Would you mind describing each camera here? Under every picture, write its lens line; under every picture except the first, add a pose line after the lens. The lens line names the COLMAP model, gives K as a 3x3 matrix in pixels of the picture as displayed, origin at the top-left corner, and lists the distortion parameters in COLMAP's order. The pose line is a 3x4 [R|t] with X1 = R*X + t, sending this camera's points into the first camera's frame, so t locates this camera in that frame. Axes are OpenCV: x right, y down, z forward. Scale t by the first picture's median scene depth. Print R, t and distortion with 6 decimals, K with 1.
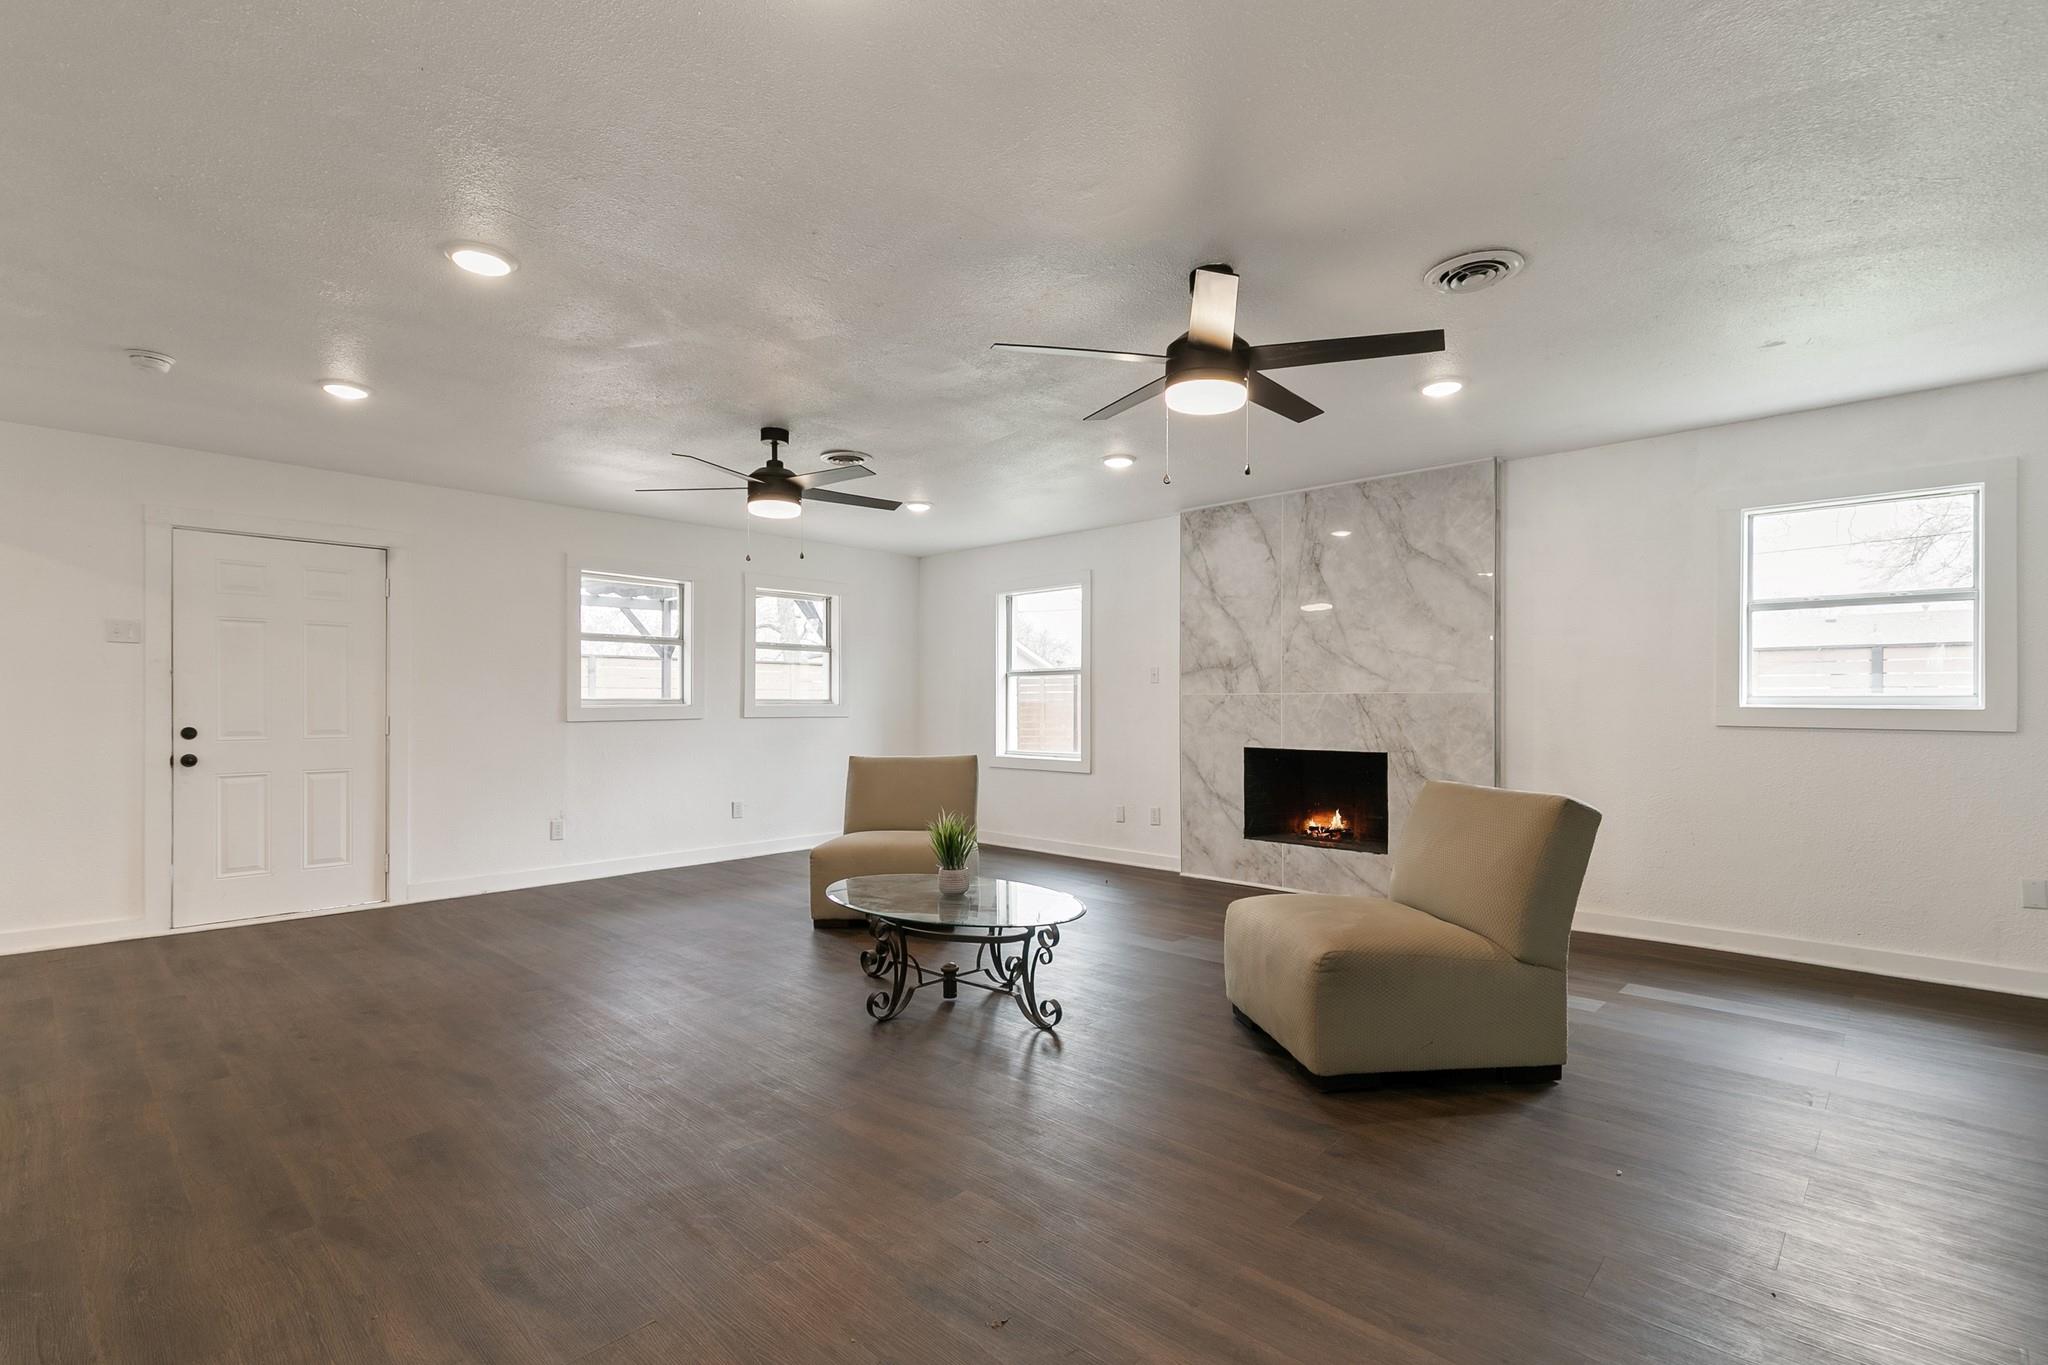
lens RADIAL K [[944.9, 0, 1019.7], [0, 944.9, 695.8], [0, 0, 1]] dist [0.005783, -0.000124]
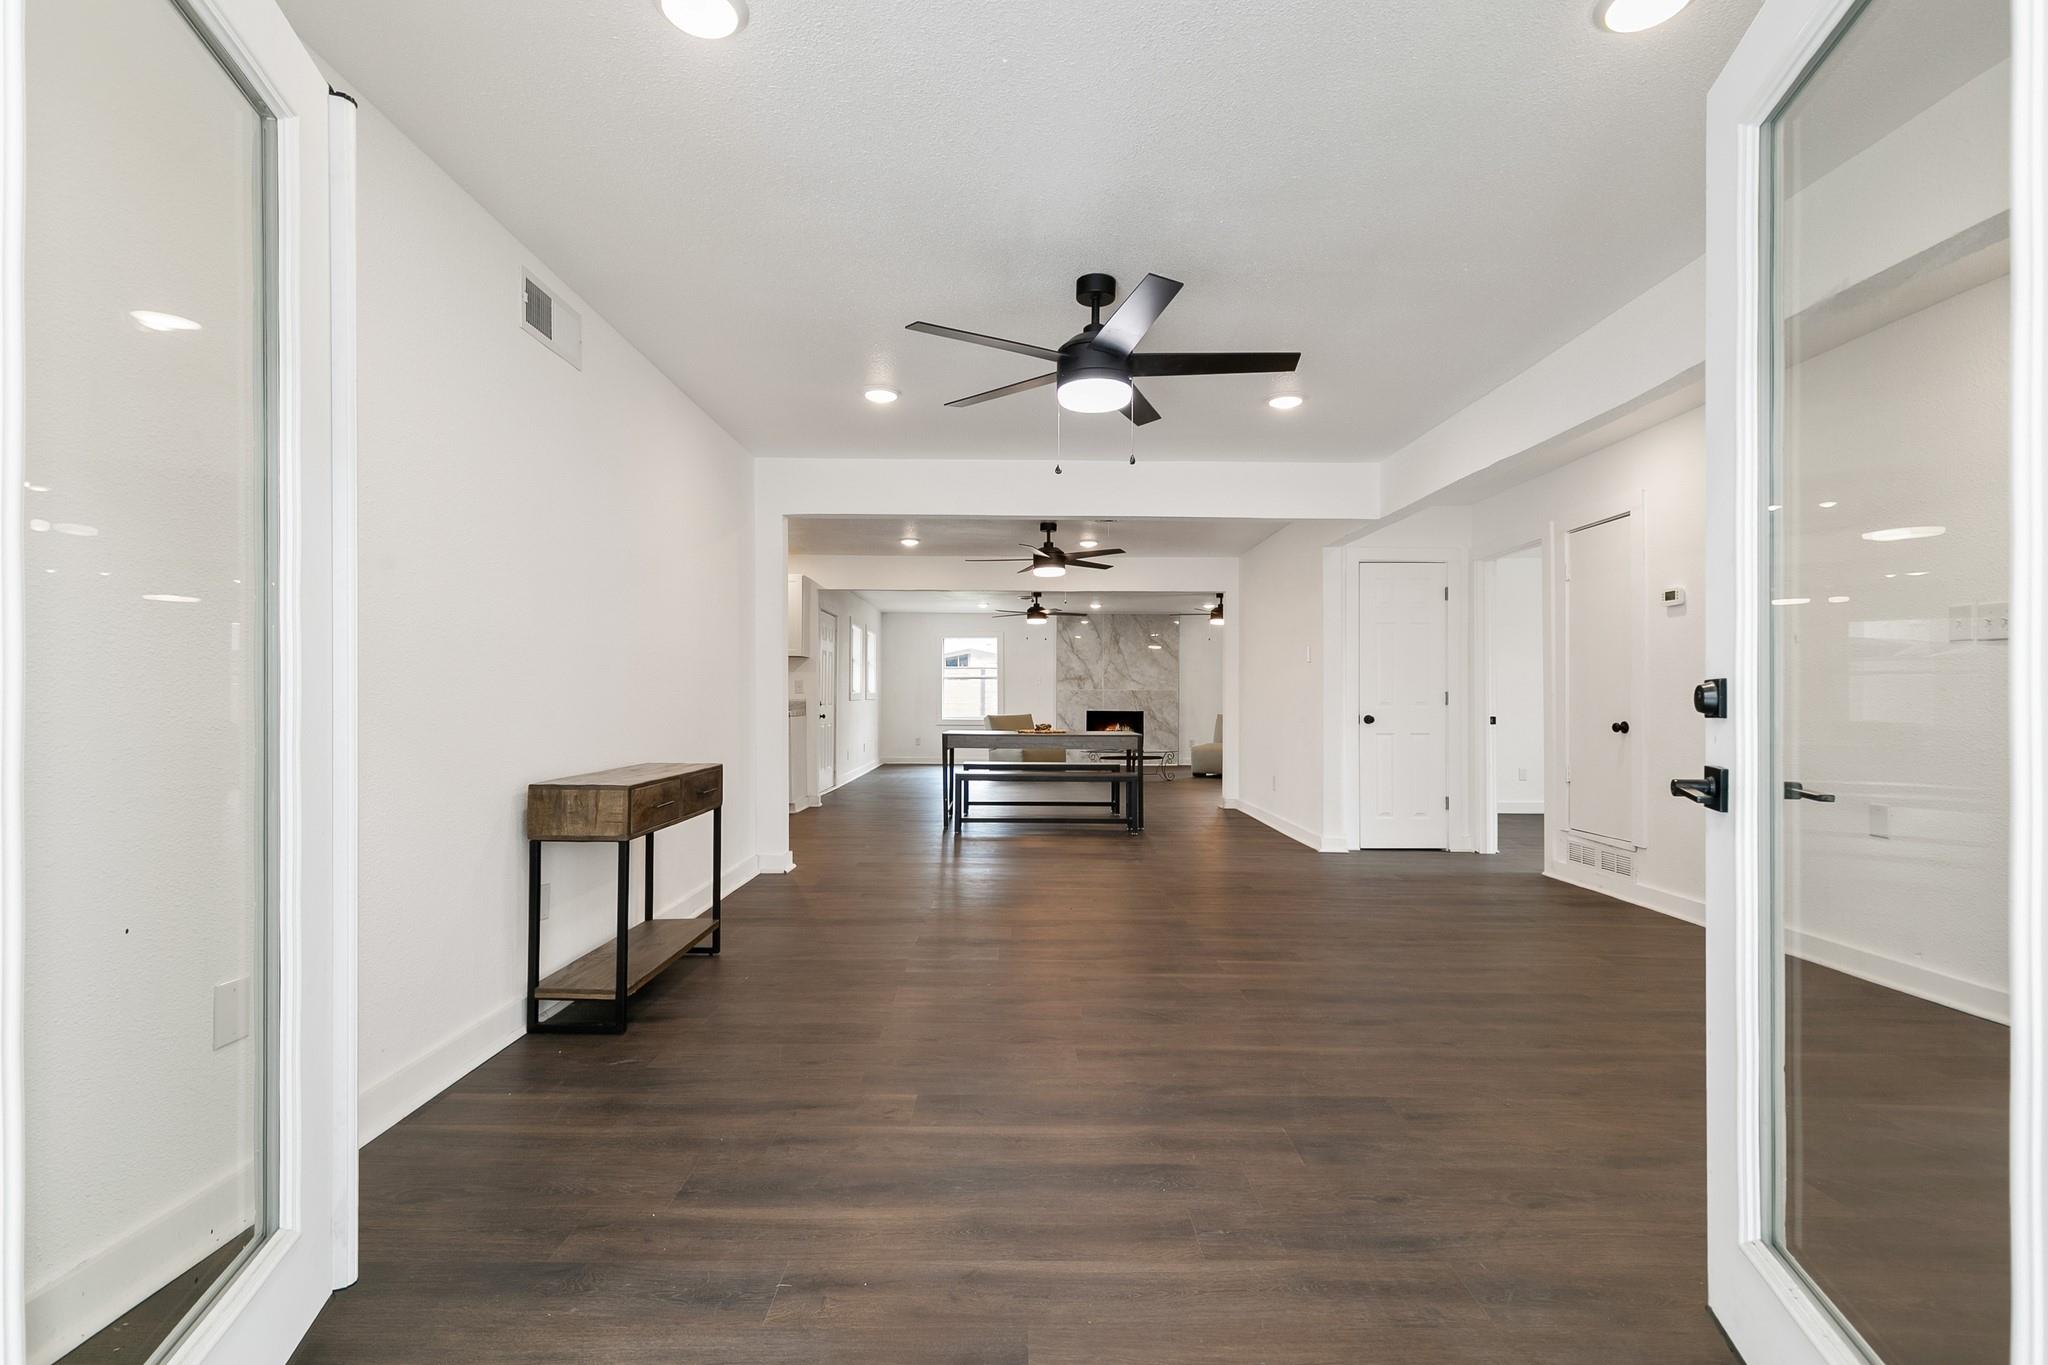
lens RADIAL K [[944.9, 0, 1005.5], [0, 944.9, 689.3], [0, 0, 1]] dist [0.005783, -0.000124]
pose [[0.740621, 0.009882, 0.671850, -1.642617], [-0.012193, 0.999925, -0.001266, 0.002734], [-0.671812, -0.007255, 0.740686, -0.738351]]
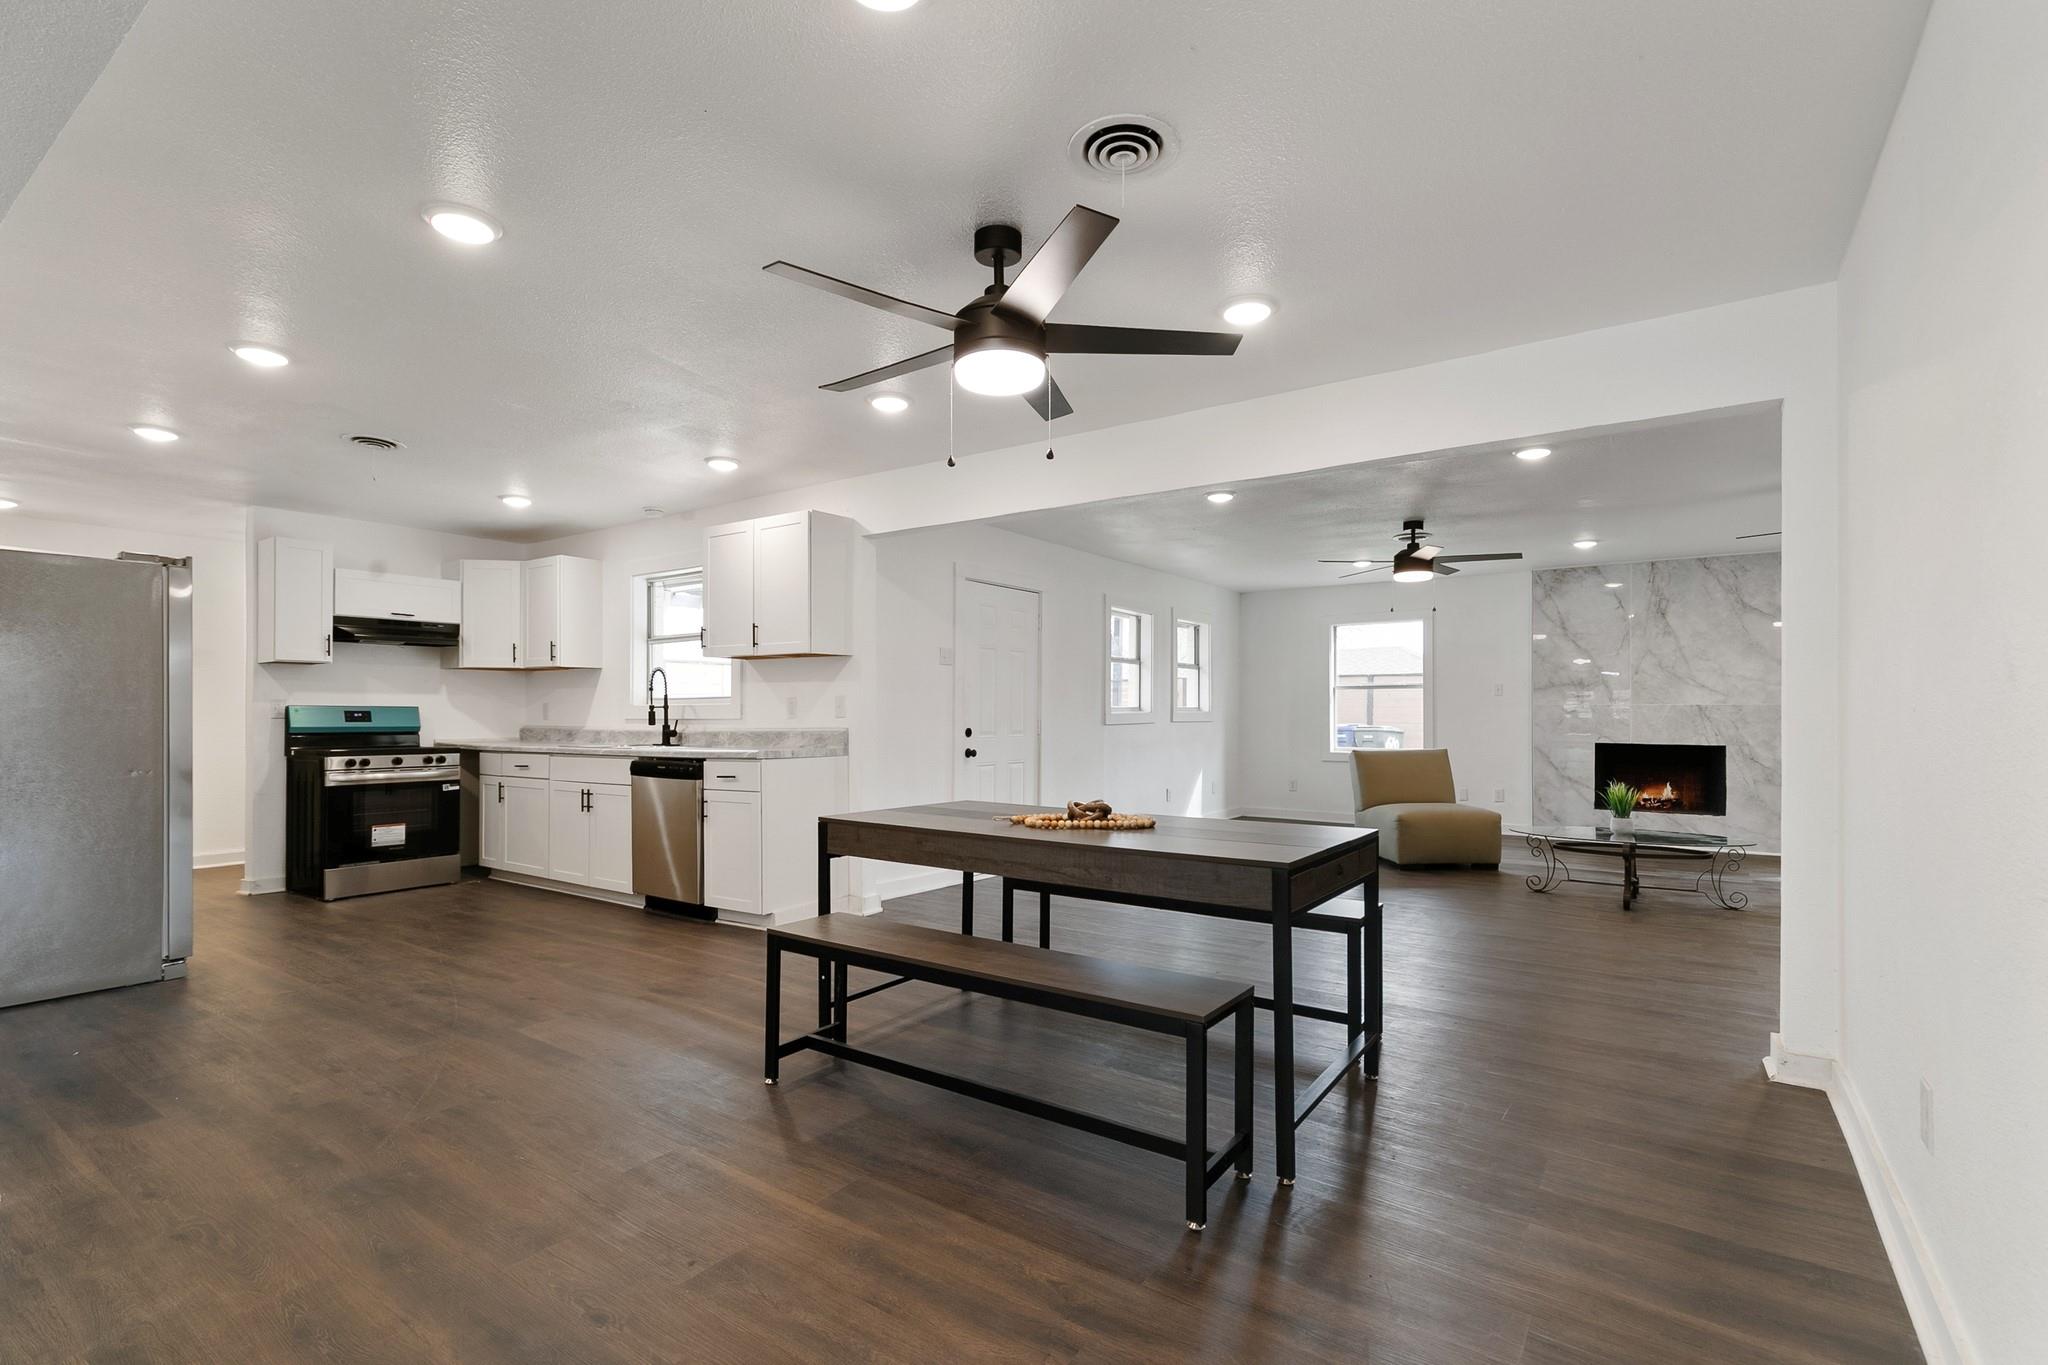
lens RADIAL K [[944.9, 0, 1008.8], [0, 944.9, 702.0], [0, 0, 1]] dist [0.005783, -0.000124]
pose [[0.992411, 0.002615, 0.122936, -0.795239], [-0.002701, 0.999996, 0.000531, -0.004038], [-0.122934, -0.000859, 0.992414, -0.276091]]
